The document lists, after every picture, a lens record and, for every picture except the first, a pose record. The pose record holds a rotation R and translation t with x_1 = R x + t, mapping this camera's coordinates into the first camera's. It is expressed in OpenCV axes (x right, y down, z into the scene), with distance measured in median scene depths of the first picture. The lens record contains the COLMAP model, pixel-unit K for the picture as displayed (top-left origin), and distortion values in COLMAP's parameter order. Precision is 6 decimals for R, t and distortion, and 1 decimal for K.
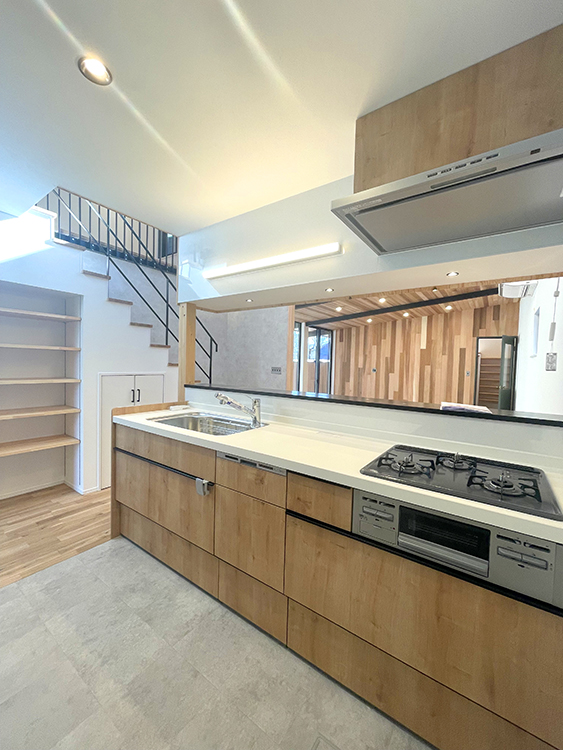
lens RADIAL K [[305.0, 0, 281.7], [0, 305.0, 376.2], [0, 0, 1]] dist [-0.001314, -0.000024]
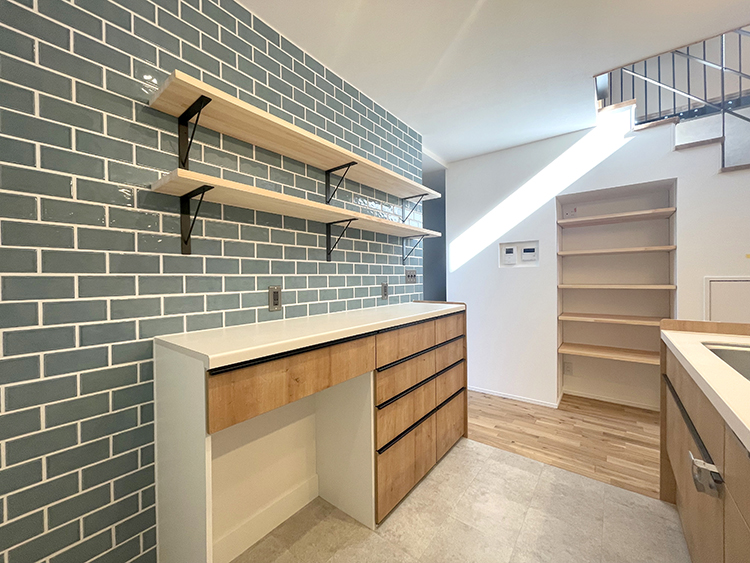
lens RADIAL K [[305.0, 0, 375.0], [0, 305.0, 280.0], [0, 0, 1]] dist [-0.001314, -0.000024]
pose [[-0.050476, -0.019947, -0.998526, 0.194122], [-0.028691, 0.999417, -0.018515, 0.040705], [0.998313, 0.027715, -0.051019, 0.317248]]
